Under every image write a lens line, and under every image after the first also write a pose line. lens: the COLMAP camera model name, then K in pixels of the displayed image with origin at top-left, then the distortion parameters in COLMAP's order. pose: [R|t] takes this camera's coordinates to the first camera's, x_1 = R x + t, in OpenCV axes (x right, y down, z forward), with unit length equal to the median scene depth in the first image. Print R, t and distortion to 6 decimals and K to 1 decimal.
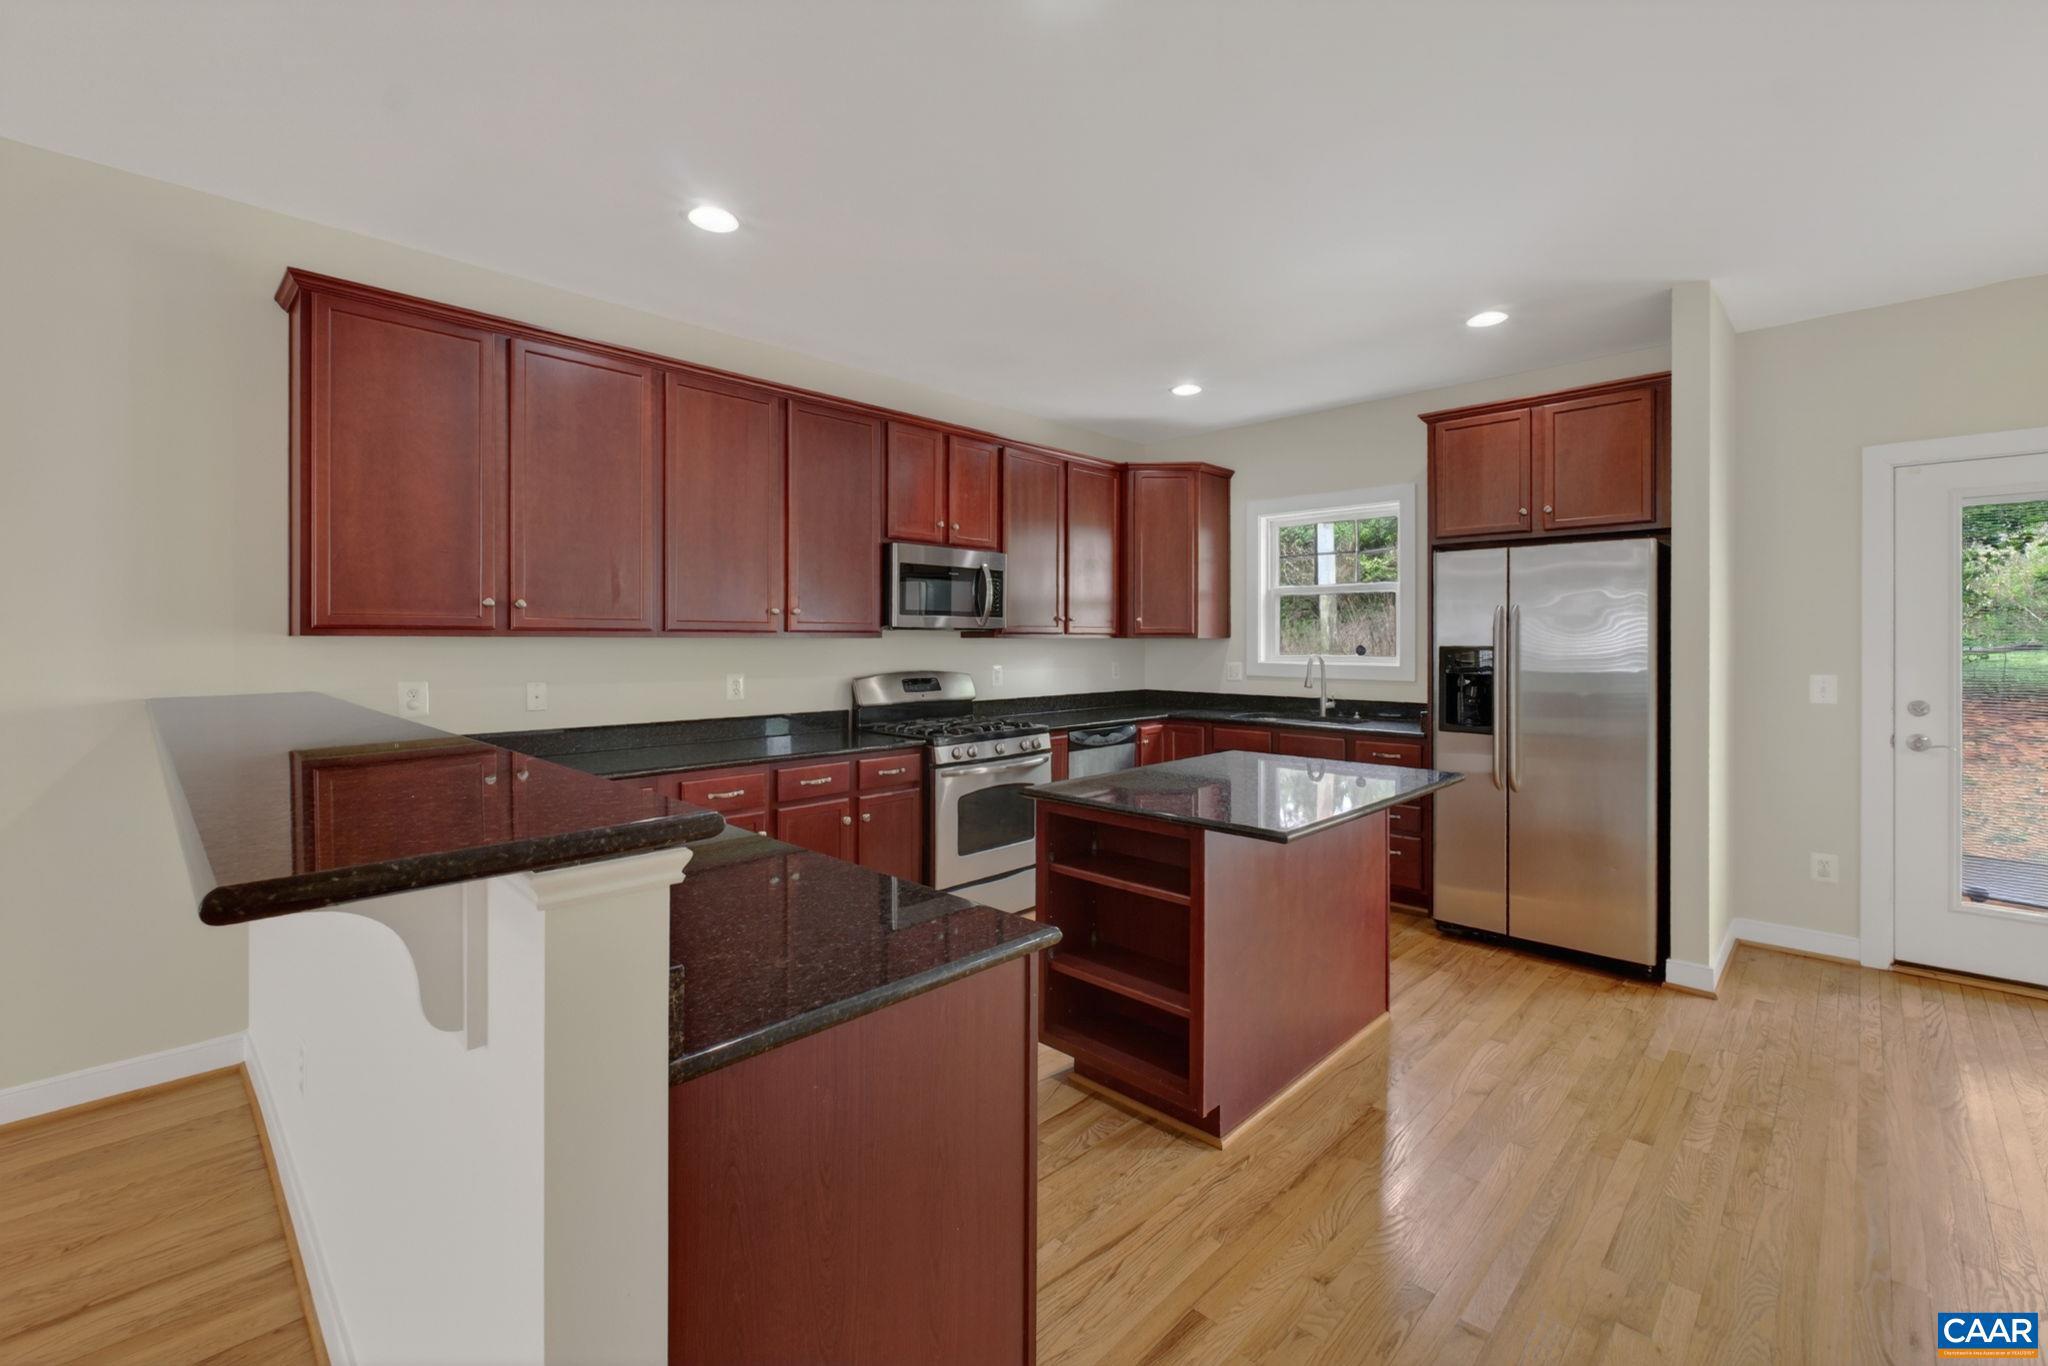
lens RADIAL K [[885.8, 0, 1001.9], [0, 885.8, 637.1], [0, 0, 1]] dist [-0.001991, -0.001033]
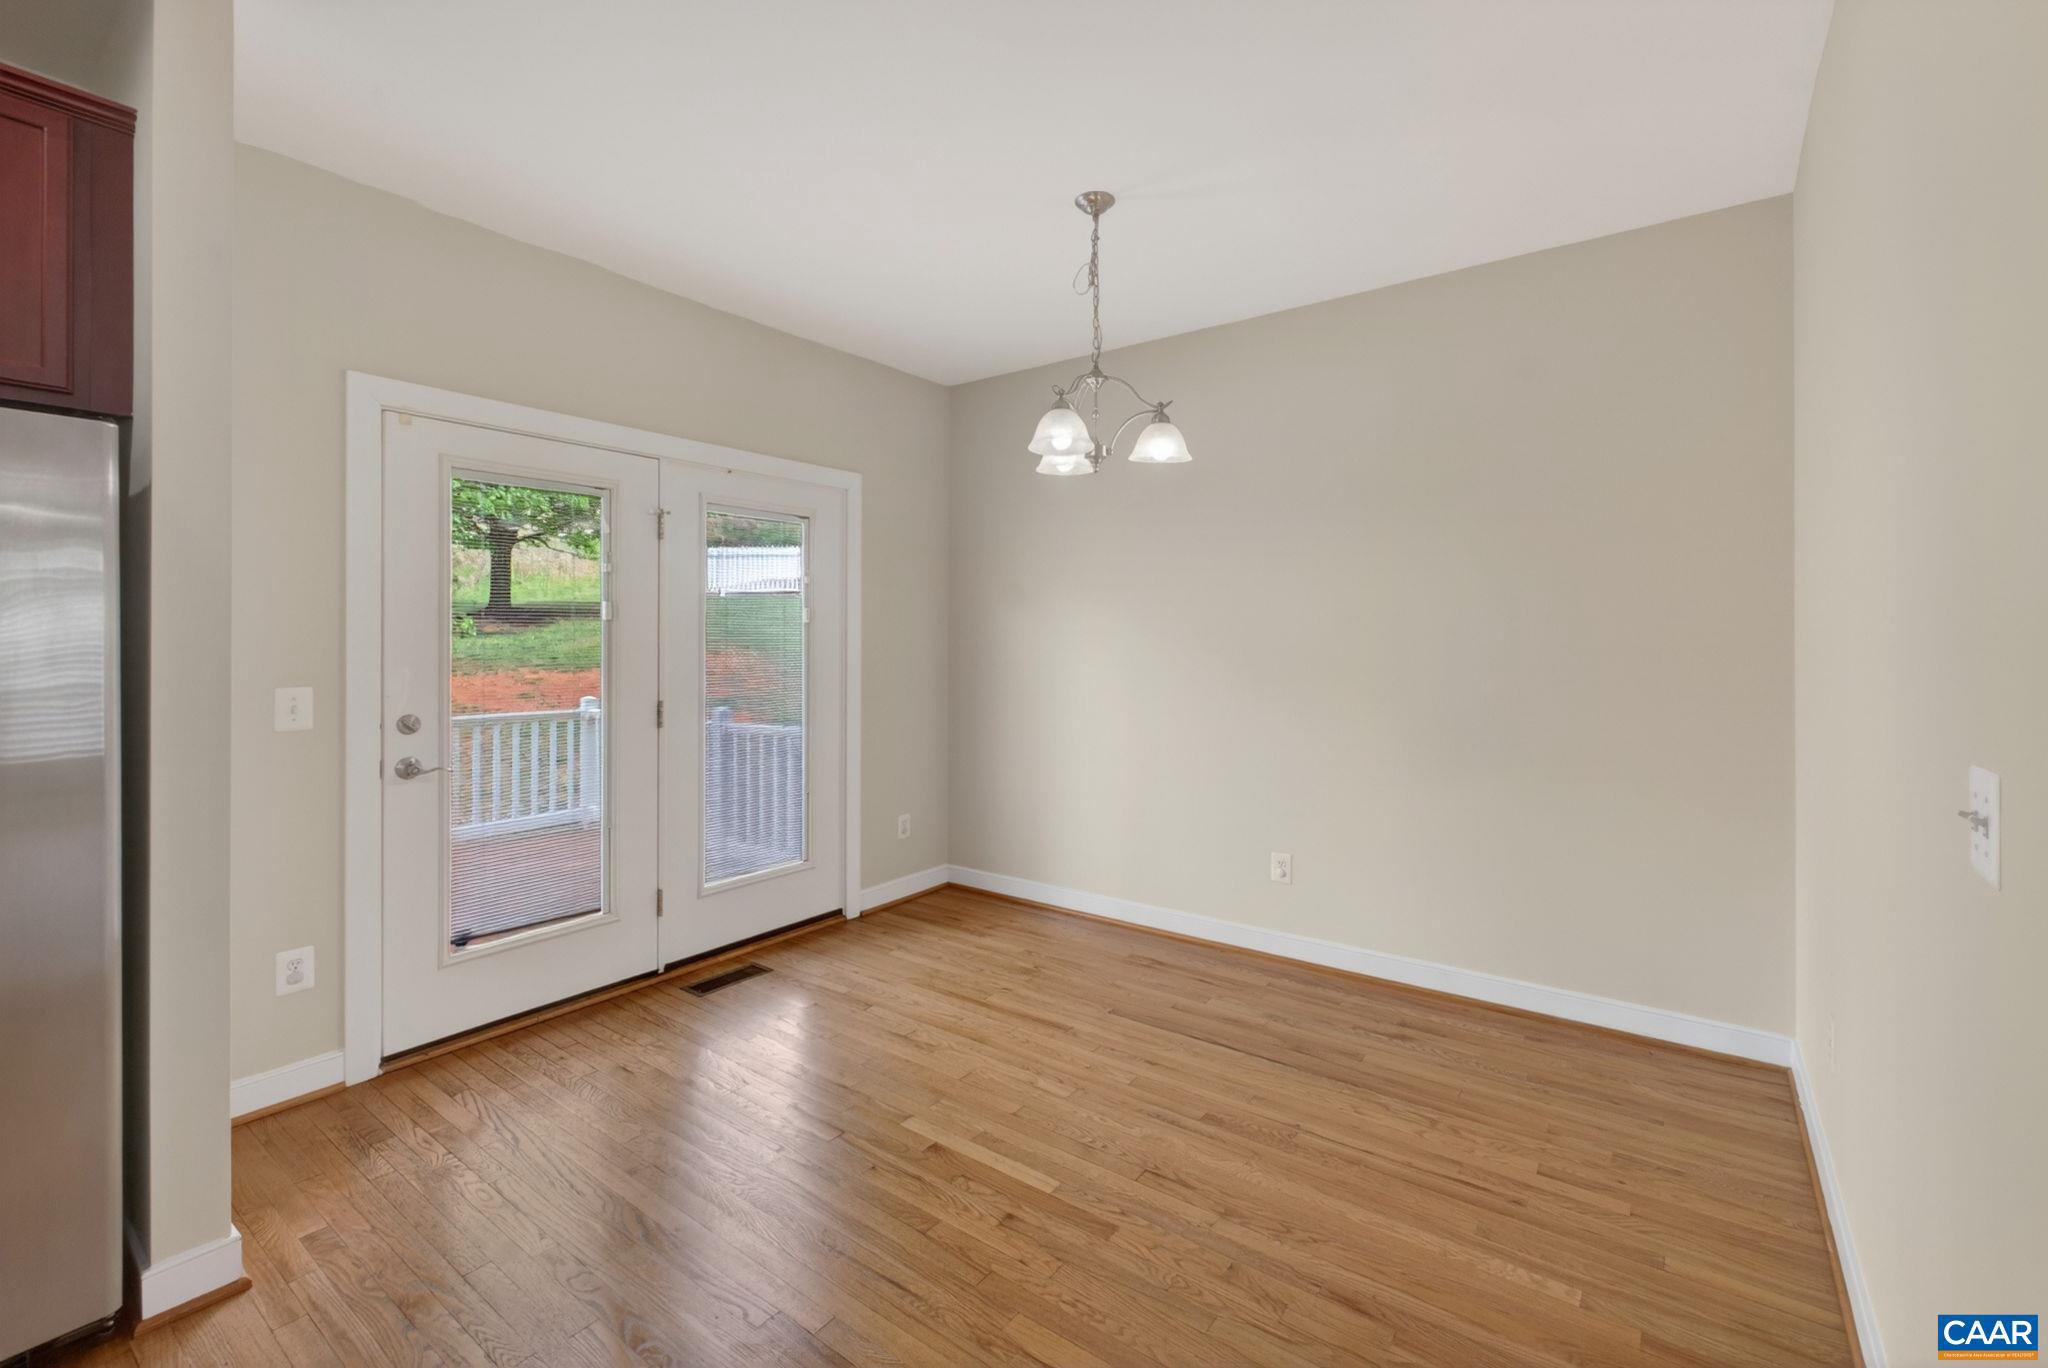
lens RADIAL K [[885.8, 0, 1024.4], [0, 885.8, 638.3], [0, 0, 1]] dist [-0.001991, -0.001033]
pose [[-0.144888, -0.002030, 0.989446, 0.168637], [-0.004042, 0.999991, 0.001460, 0.001120], [-0.989440, -0.003788, -0.144895, 0.528533]]
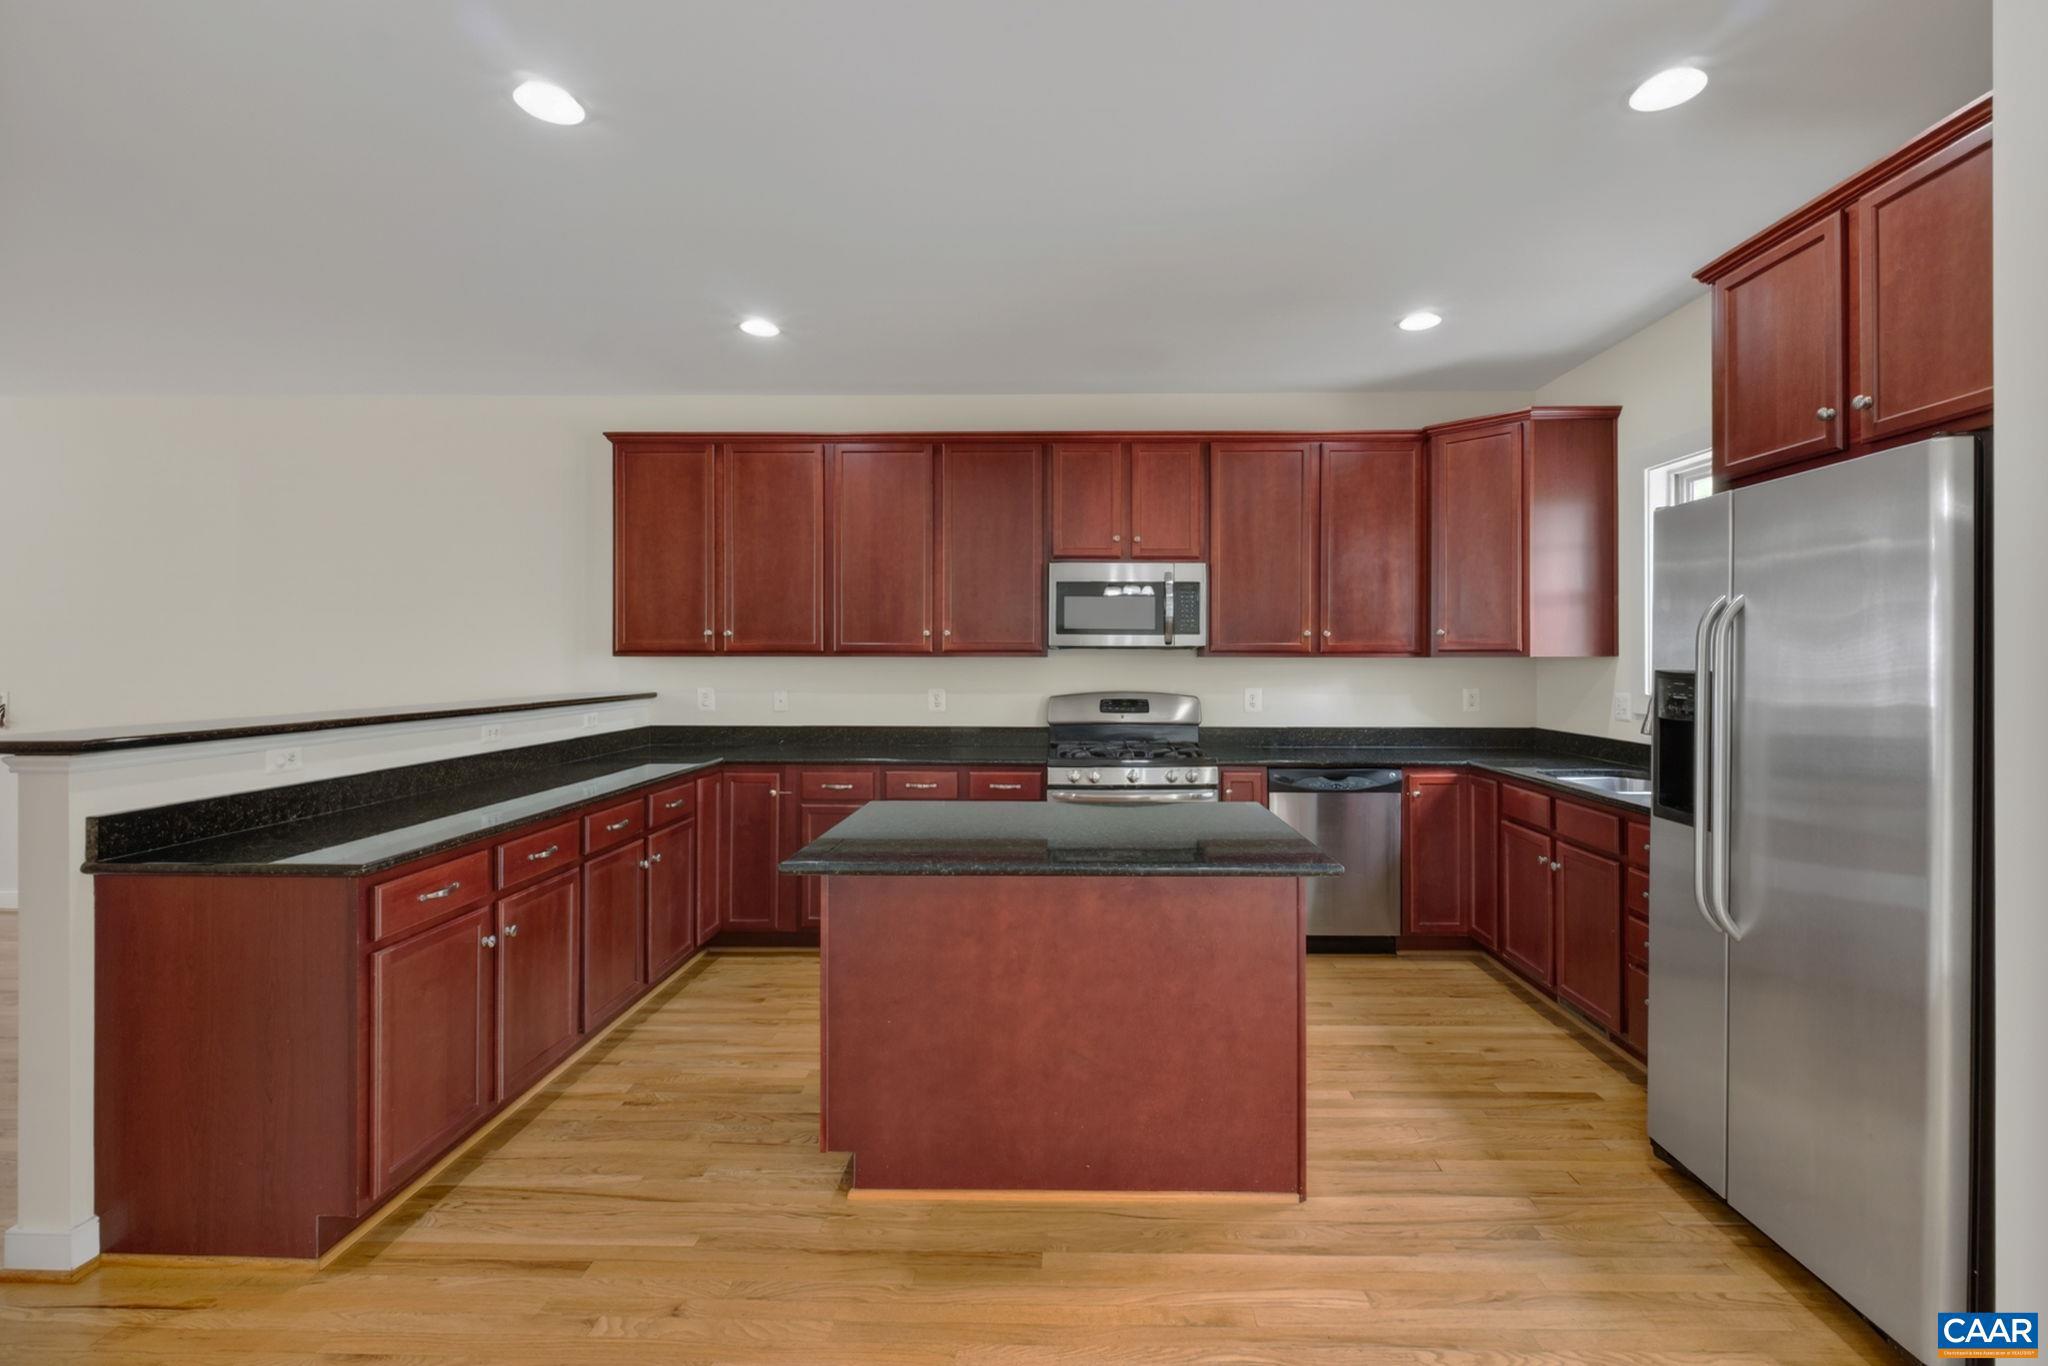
lens RADIAL K [[885.8, 0, 1012.1], [0, 885.8, 670.1], [0, 0, 1]] dist [-0.001991, -0.001033]
pose [[0.678329, 0.004723, -0.734744, 0.665356], [0.000456, 0.999976, 0.006849, 0.009422], [0.734759, -0.004981, 0.678310, 0.313970]]
